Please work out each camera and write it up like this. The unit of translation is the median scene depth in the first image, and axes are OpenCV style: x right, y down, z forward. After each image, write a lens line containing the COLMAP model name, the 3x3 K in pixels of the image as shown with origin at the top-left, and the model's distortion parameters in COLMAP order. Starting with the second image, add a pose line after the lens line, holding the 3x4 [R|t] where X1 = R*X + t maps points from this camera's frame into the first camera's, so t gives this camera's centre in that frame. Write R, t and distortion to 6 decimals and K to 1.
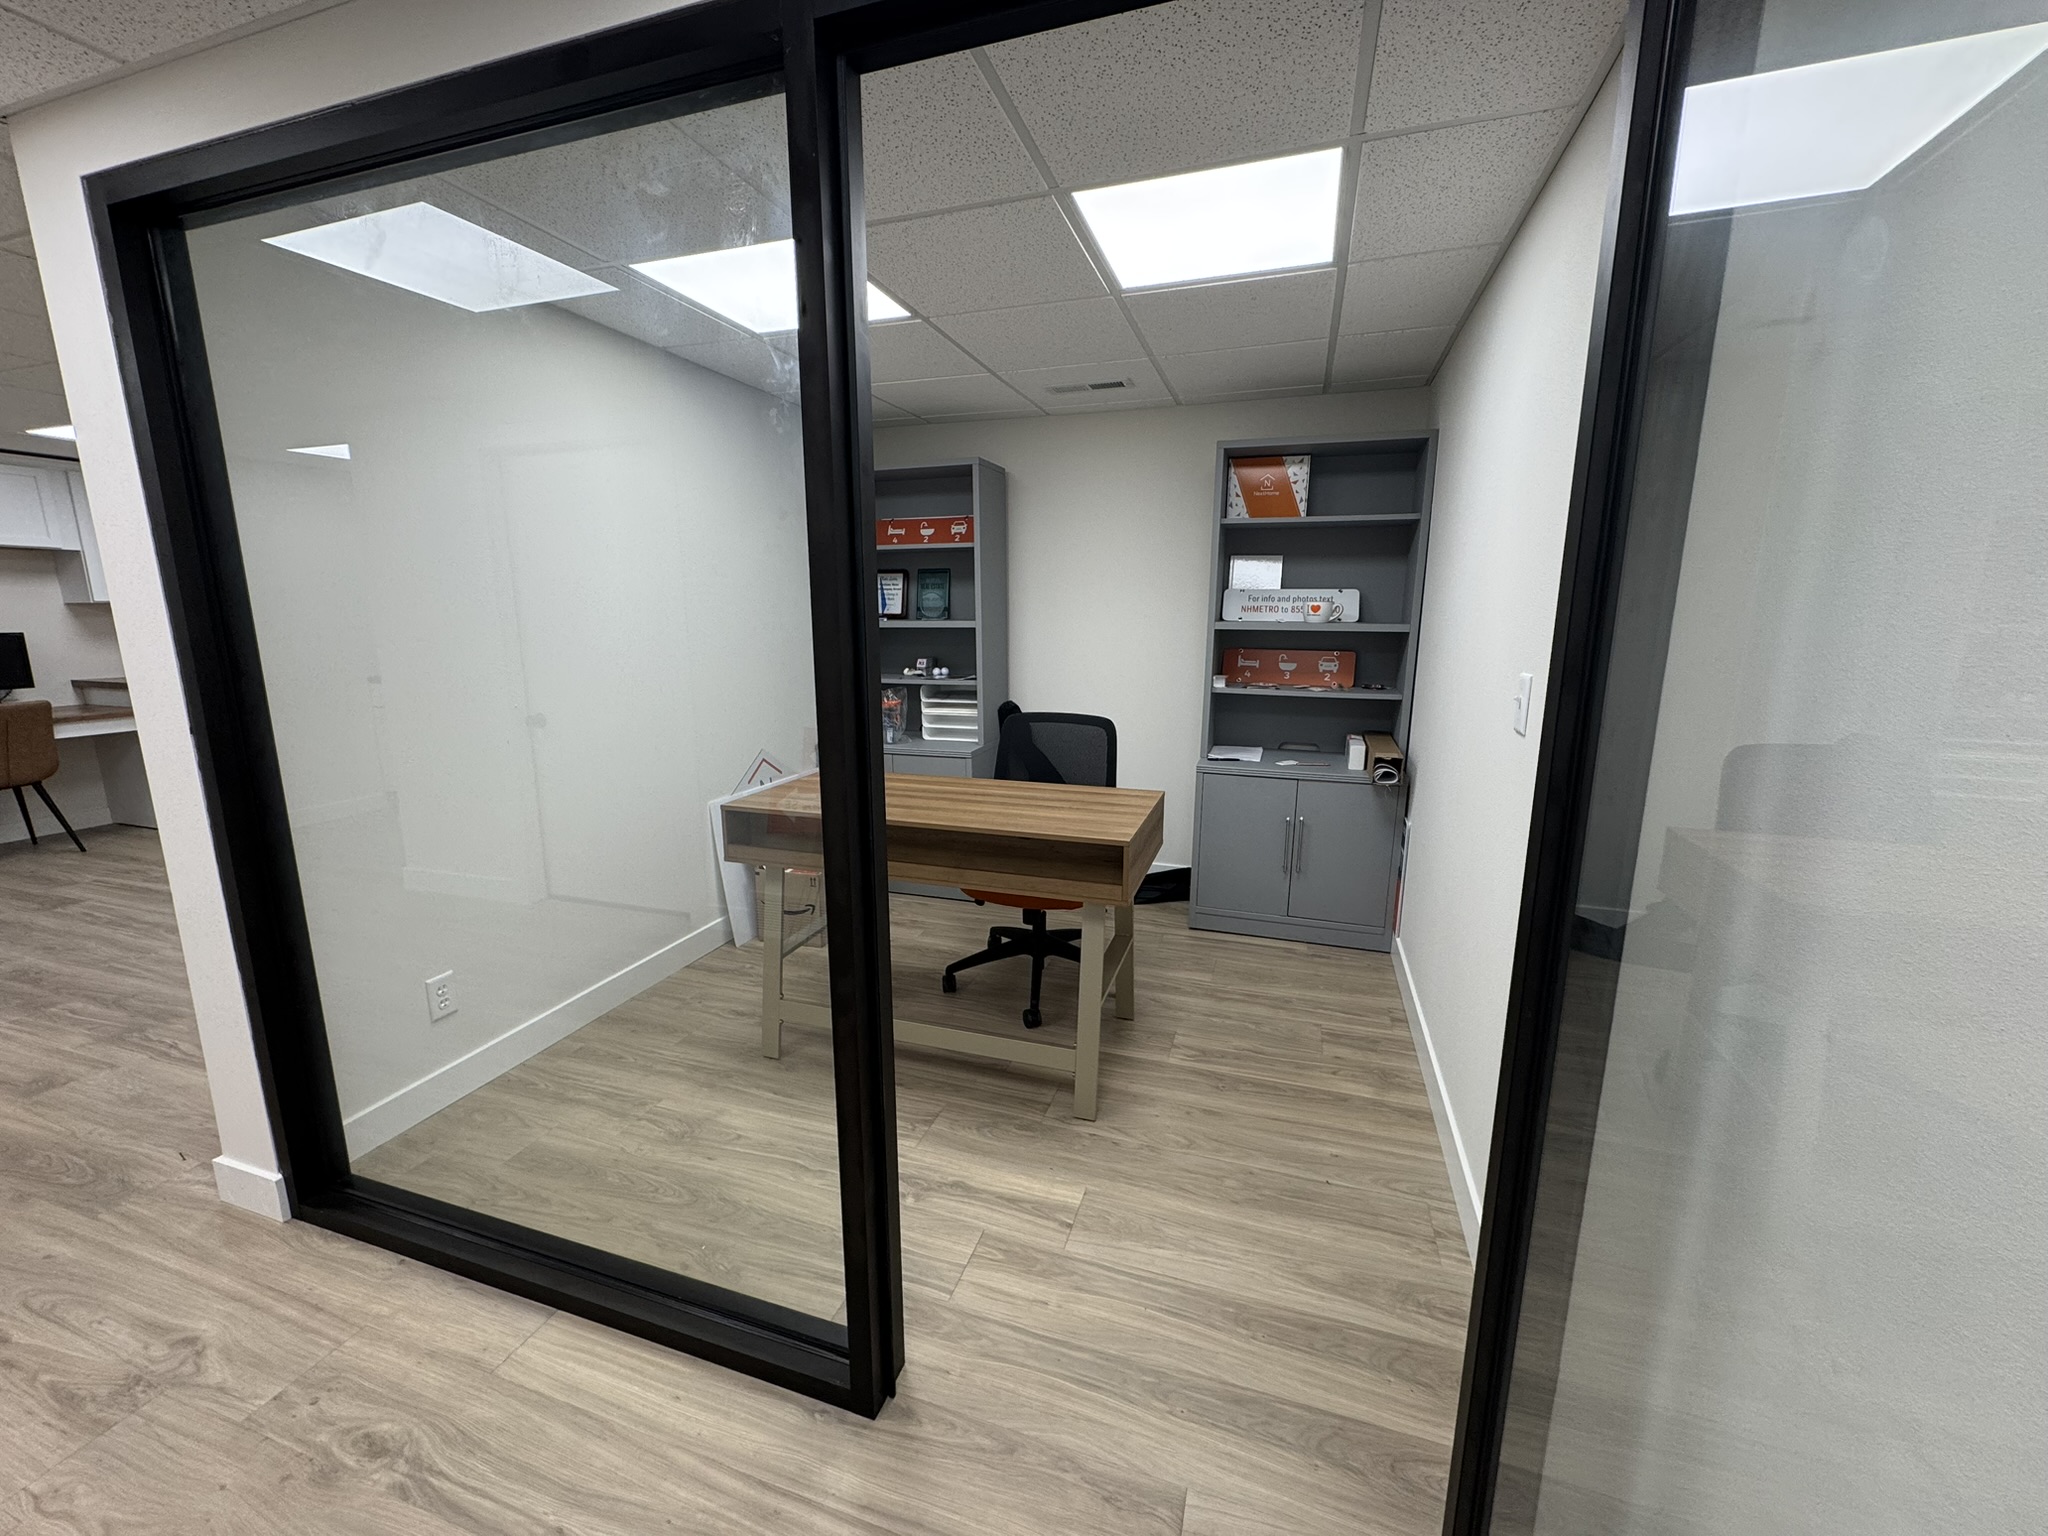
lens RADIAL K [[812.7, 0, 1021.8], [0, 812.7, 769.0], [0, 0, 1]] dist [-0.001255, 0.000462]
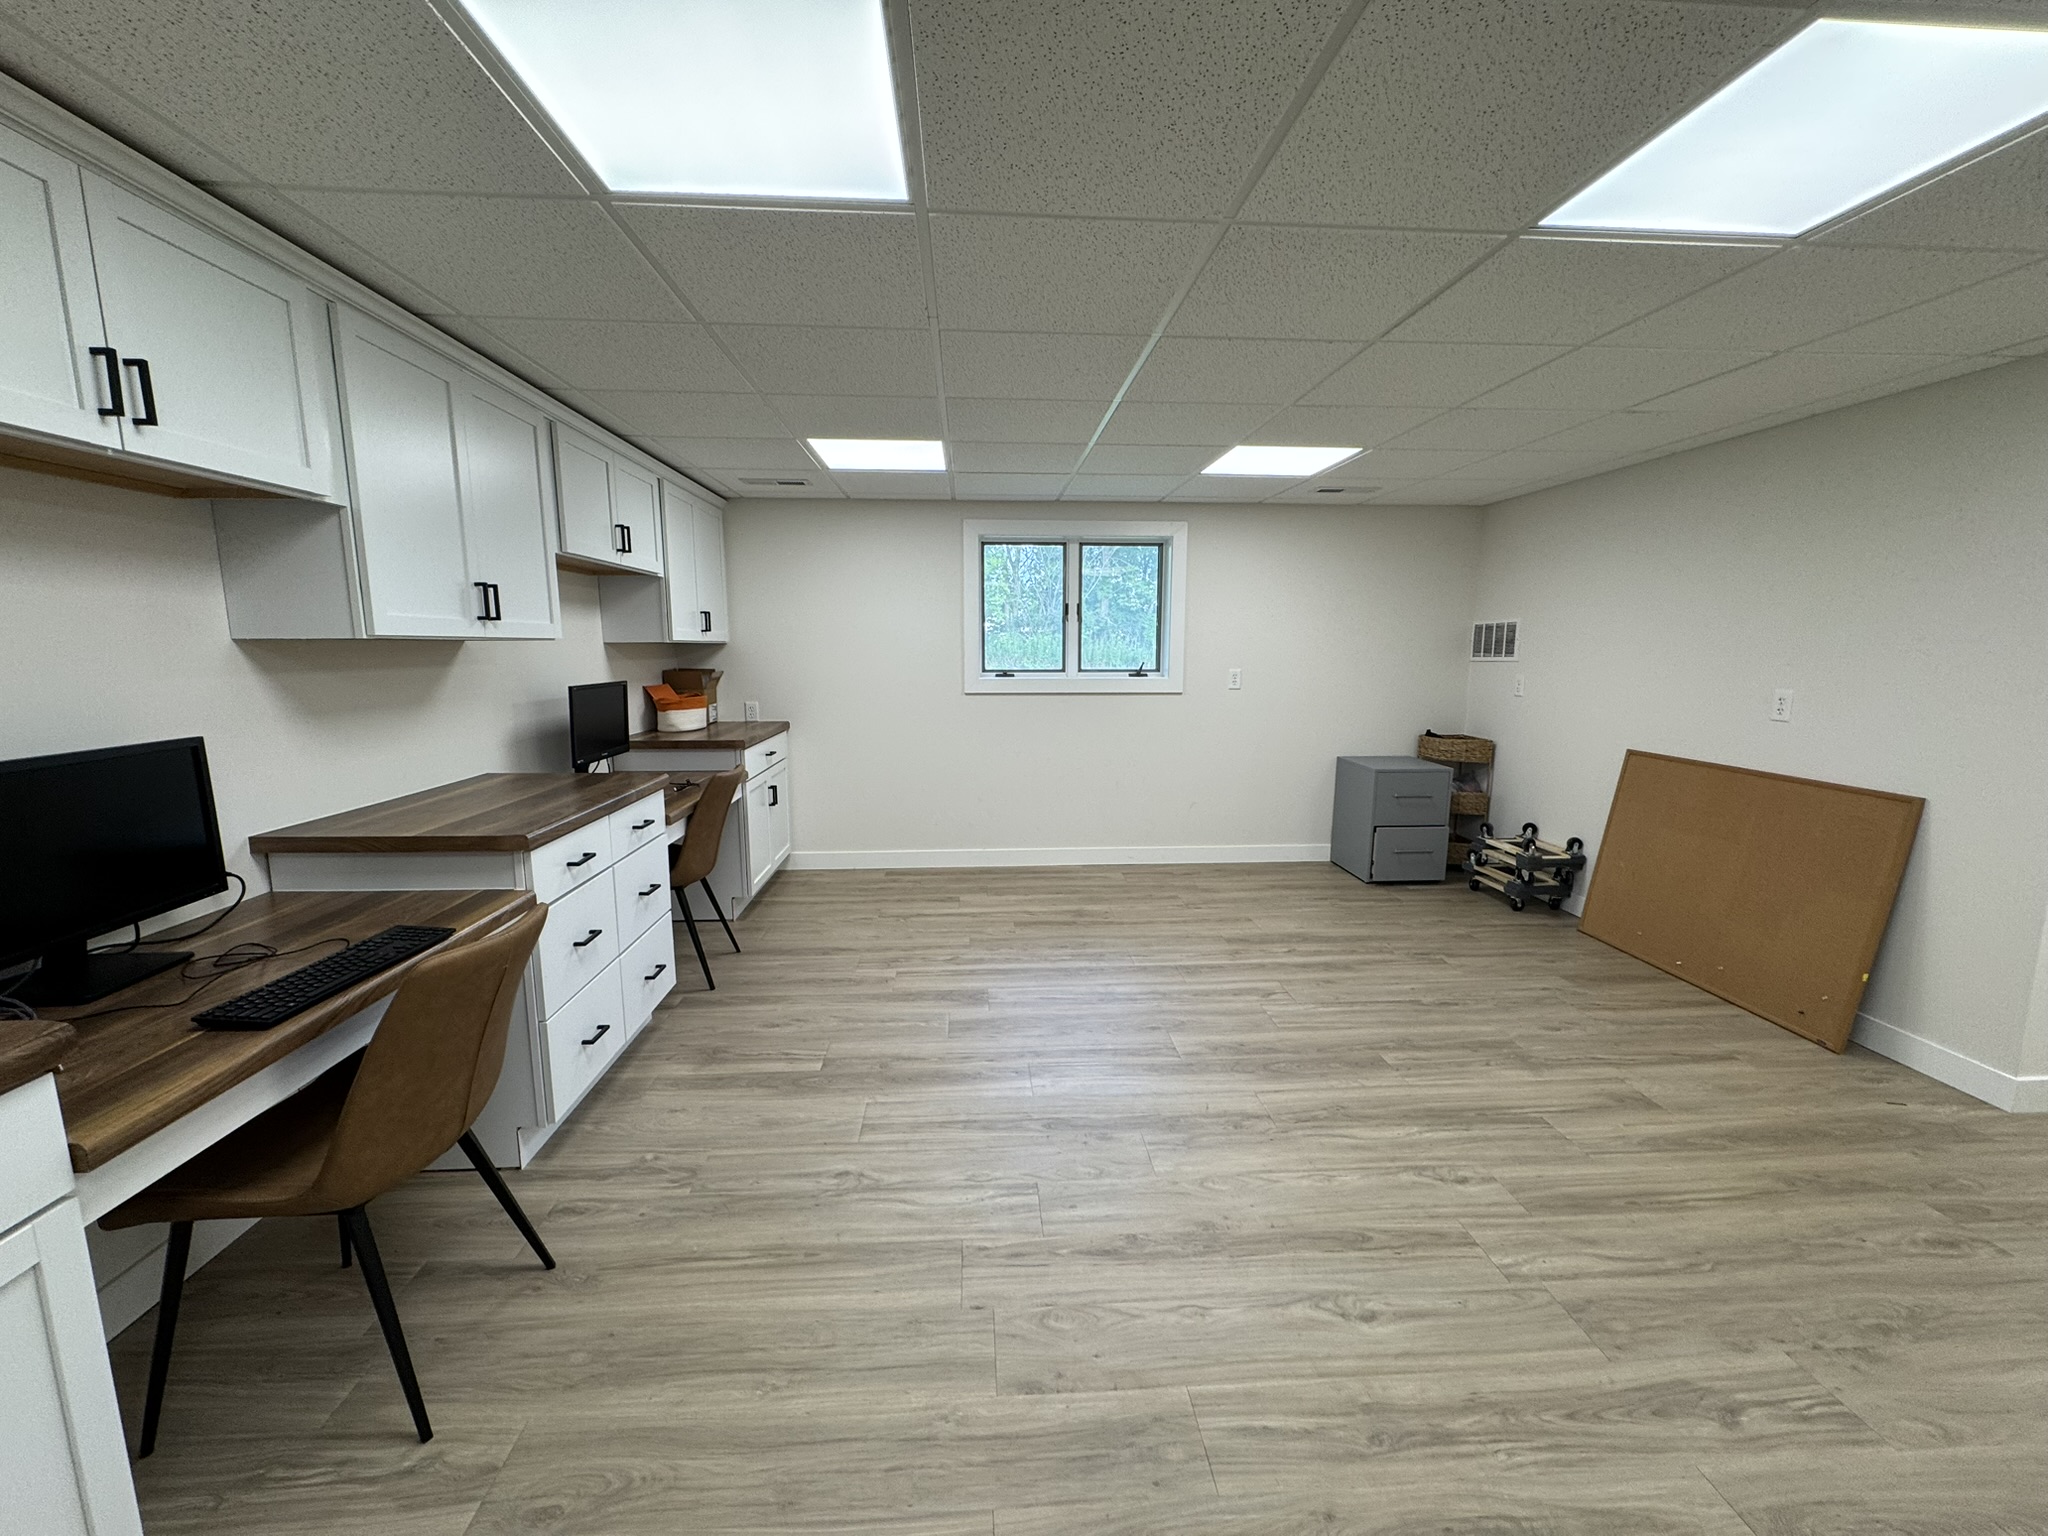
lens RADIAL K [[812.7, 0, 1020.5], [0, 812.7, 770.3], [0, 0, 1]] dist [-0.001255, 0.000462]
pose [[0.926878, -0.055662, 0.371213, -2.379010], [0.069670, 0.997271, -0.024422, -0.074829], [-0.368841, 0.048498, 0.928227, 0.294233]]
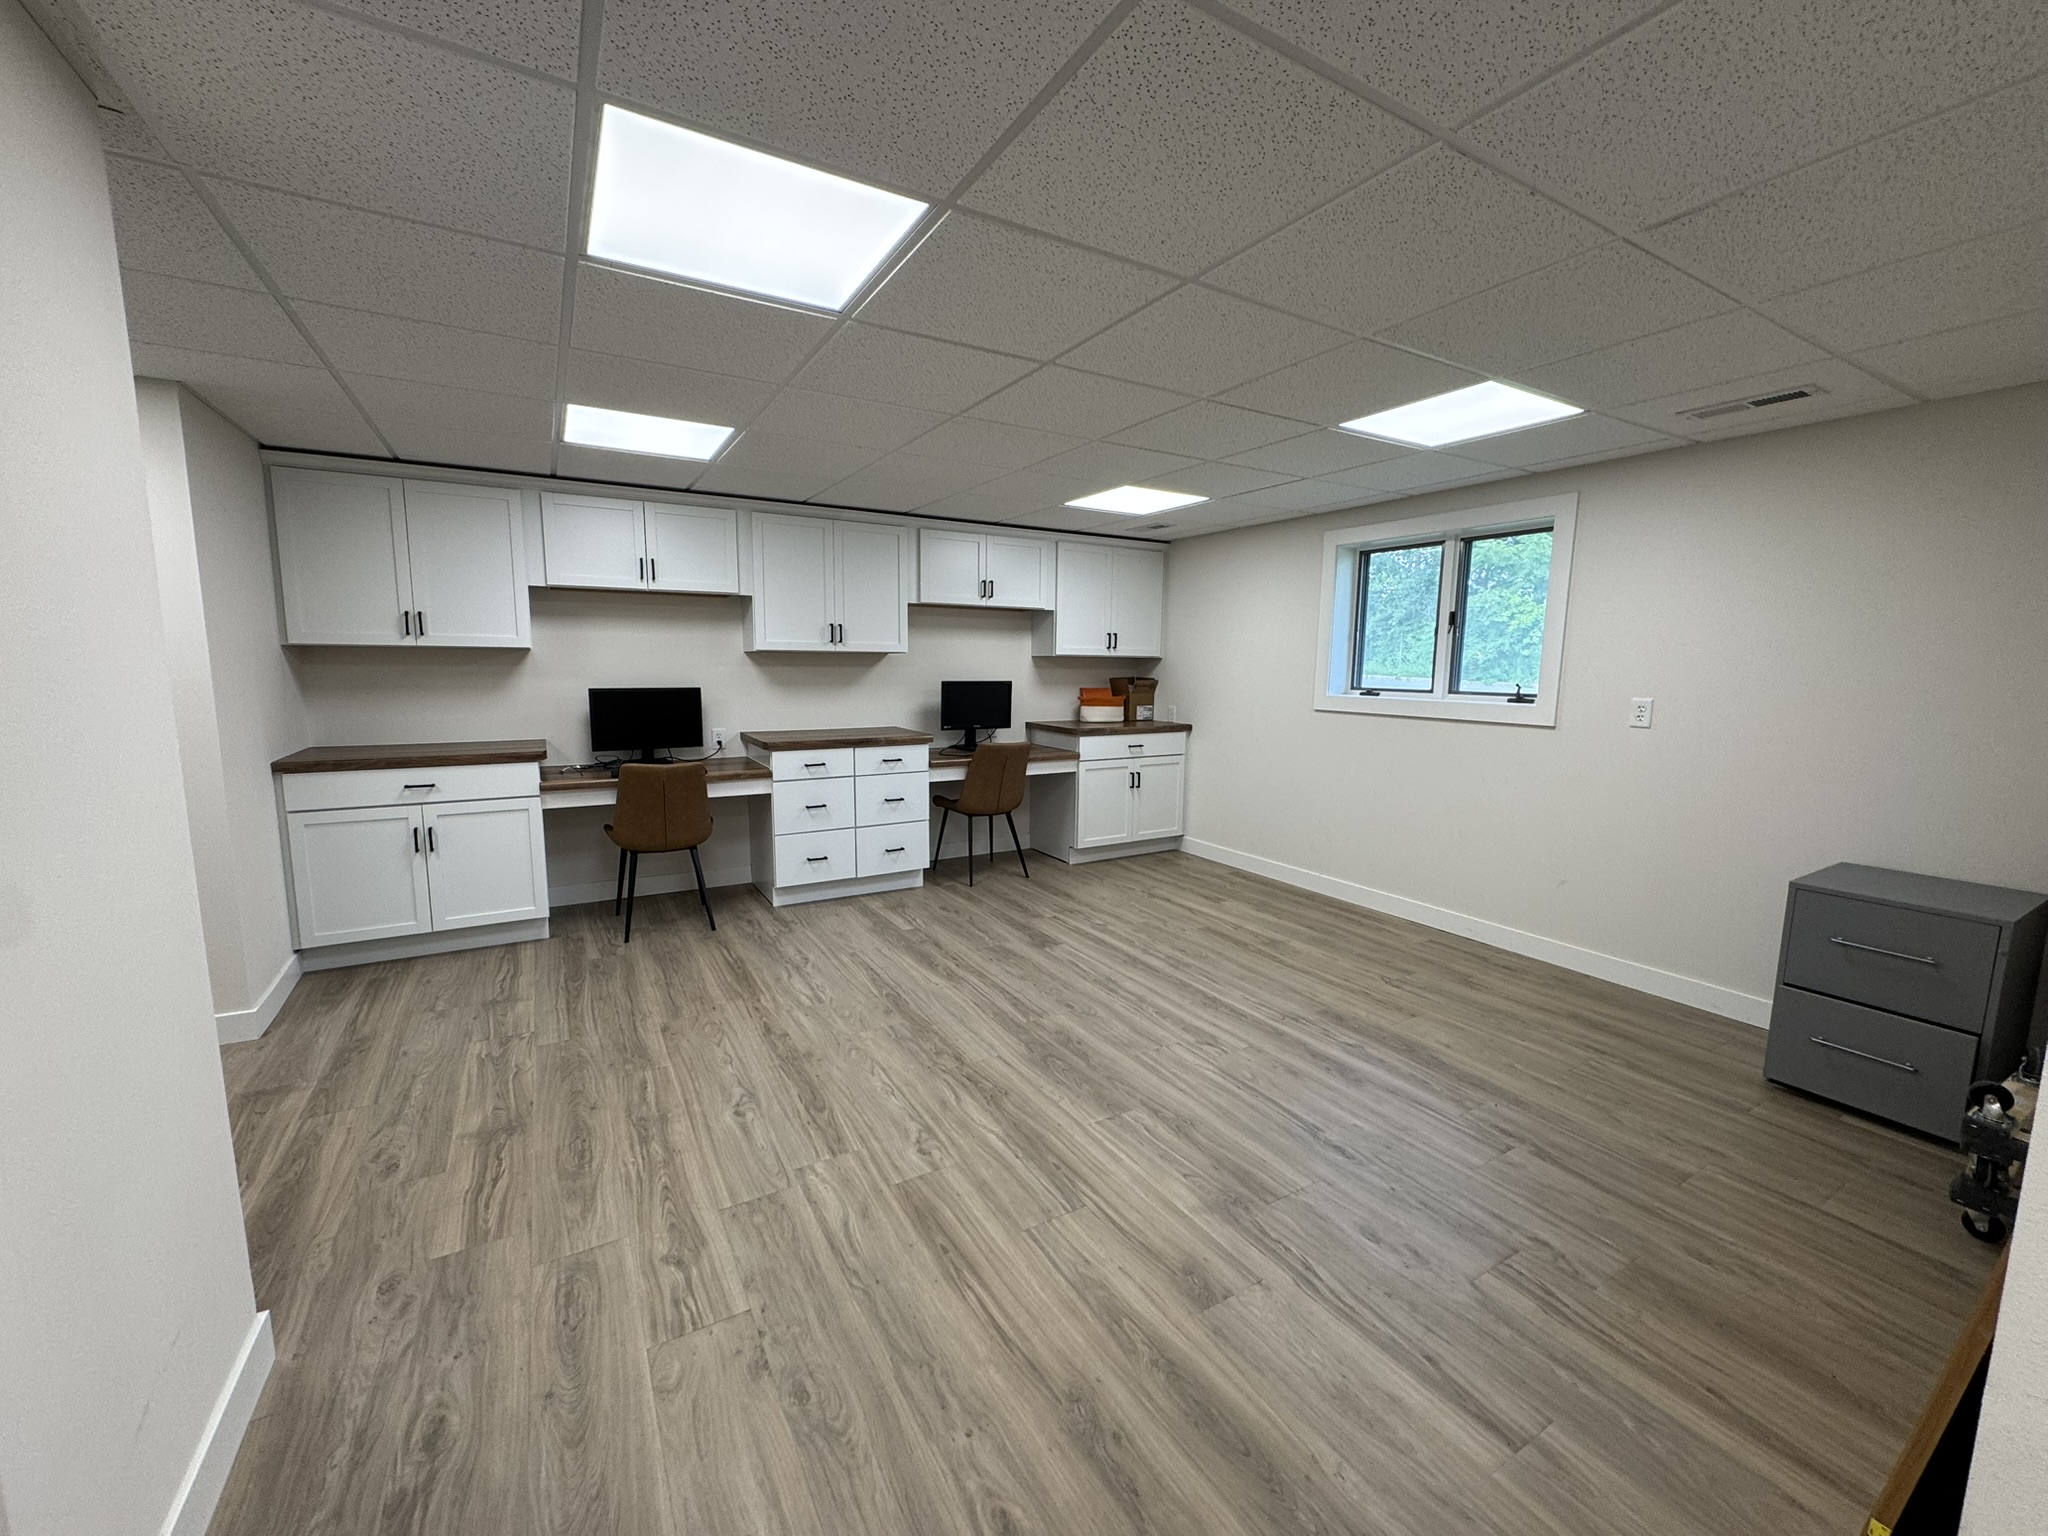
lens RADIAL K [[812.7, 0, 1023.3], [0, 812.7, 773.3], [0, 0, 1]] dist [-0.001255, 0.000462]
pose [[0.754016, 0.099151, -0.649330, -0.904620], [-0.136021, 0.990684, -0.006675, -0.062199], [0.642619, 0.093356, 0.760478, 0.273616]]
